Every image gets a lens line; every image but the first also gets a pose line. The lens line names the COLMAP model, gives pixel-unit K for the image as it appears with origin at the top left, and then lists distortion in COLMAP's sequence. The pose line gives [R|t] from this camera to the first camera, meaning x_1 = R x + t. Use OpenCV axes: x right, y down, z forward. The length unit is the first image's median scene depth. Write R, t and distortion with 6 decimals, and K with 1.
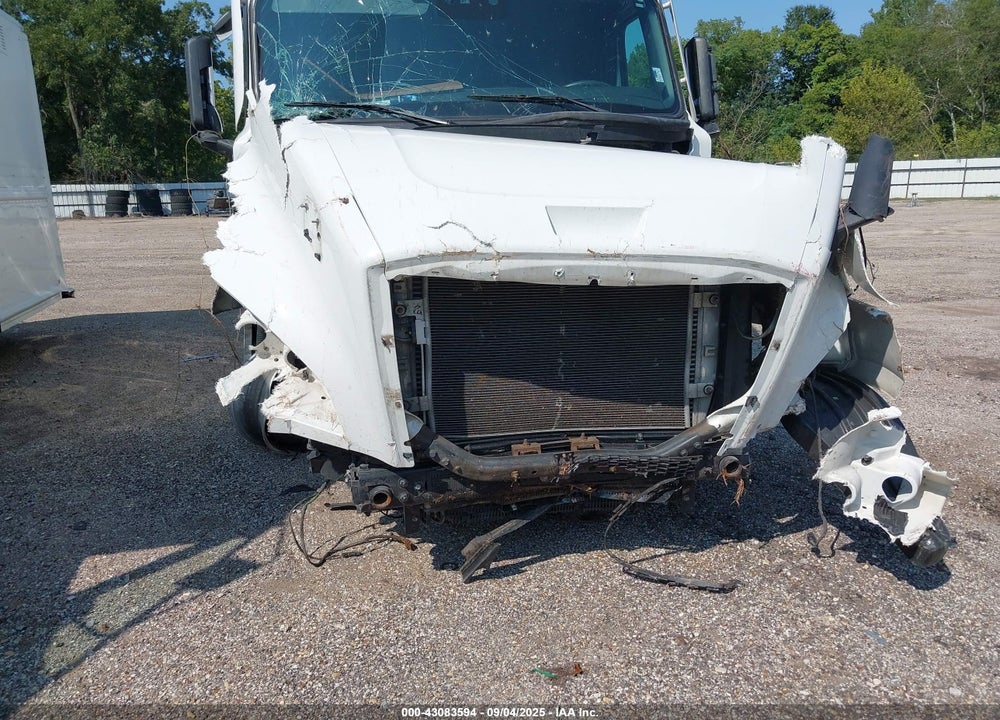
lens RADIAL K [[762.3, 0, 500.4], [0, 762.3, 395.5], [0, 0, 1]] dist [0.062981, -0.086685]
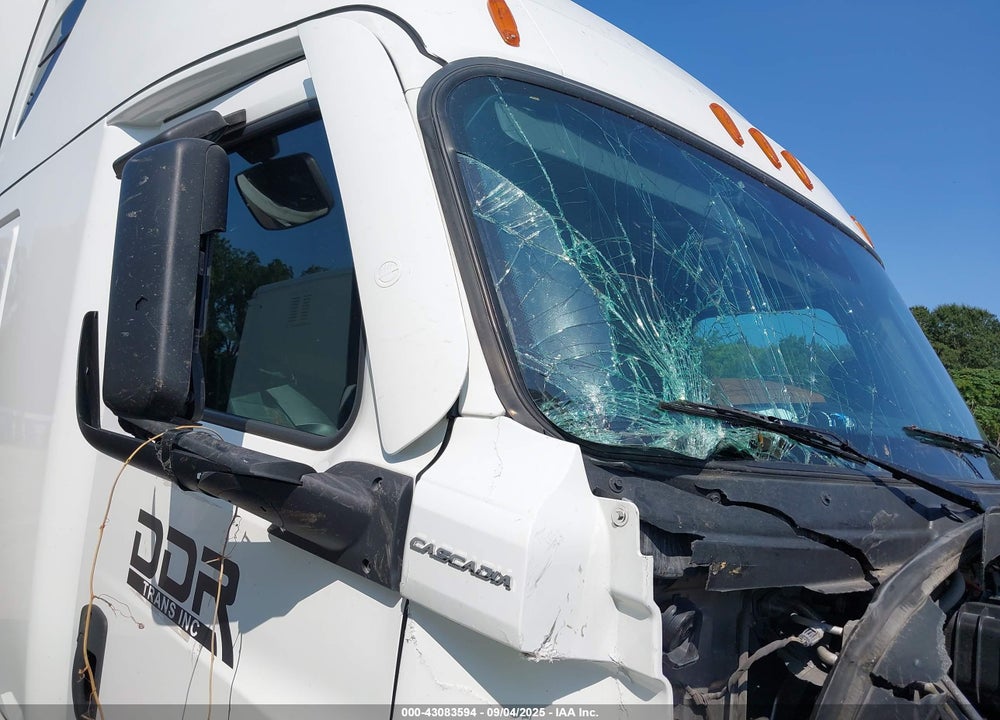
lens RADIAL K [[762.3, 0, 500.8], [0, 762.3, 360.1], [0, 0, 1]] dist [0.062981, -0.086685]
pose [[0.823854, 0.151970, 0.546050, -0.680820], [0.060150, 0.934505, -0.350831, -0.398723], [-0.563602, 0.321878, 0.760754, 1.092701]]
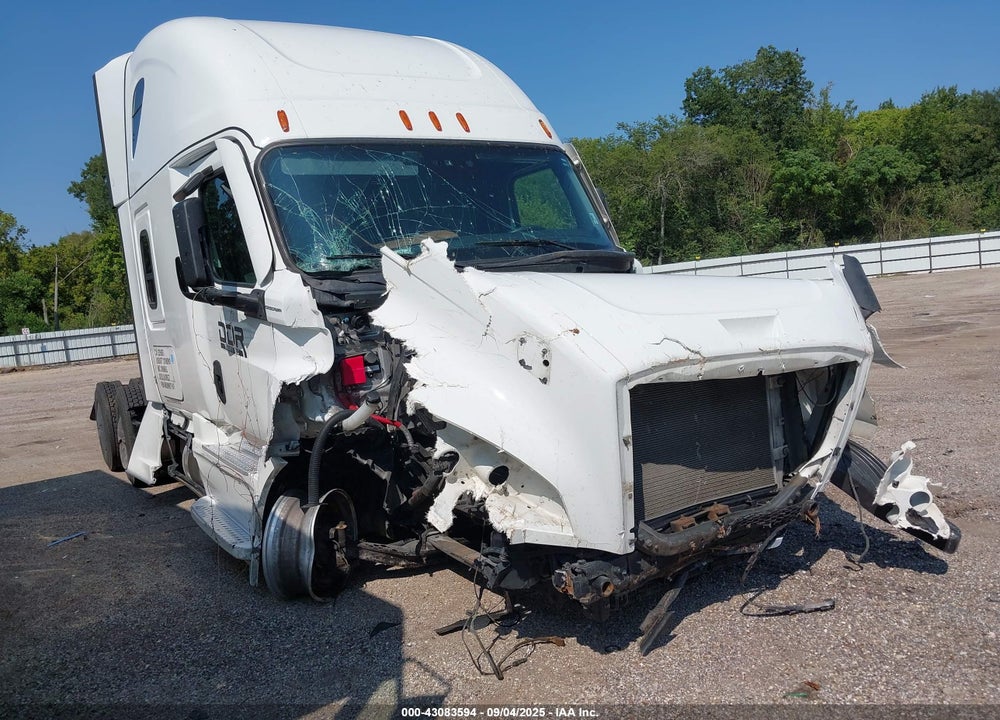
lens RADIAL K [[762.3, 0, 509.8], [0, 762.3, 397.0], [0, 0, 1]] dist [0.062981, -0.086685]
pose [[0.912350, -0.122511, 0.390652, -0.661021], [0.183572, 0.975298, -0.122863, -0.023131], [-0.365950, 0.183807, 0.912302, -0.019541]]
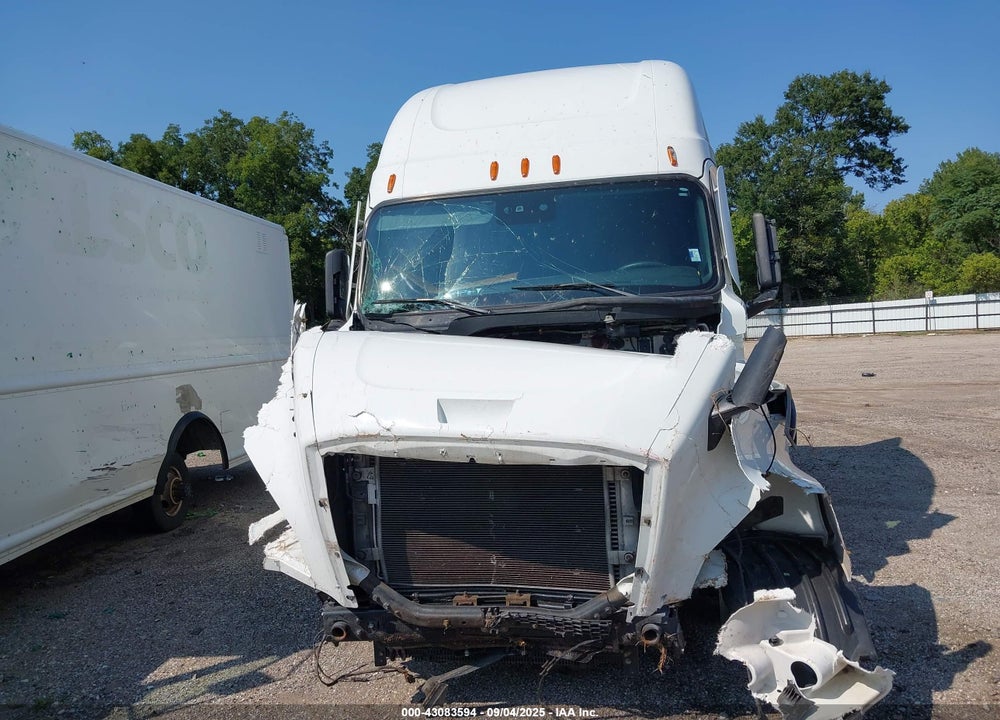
lens RADIAL K [[762.3, 0, 517.8], [0, 762.3, 396.6], [0, 0, 1]] dist [0.062981, -0.086685]
pose [[0.942616, -0.003070, -0.333865, 0.498175], [-0.053479, 0.985659, -0.160052, -0.050922], [0.329568, 0.168723, 0.928934, -0.085597]]
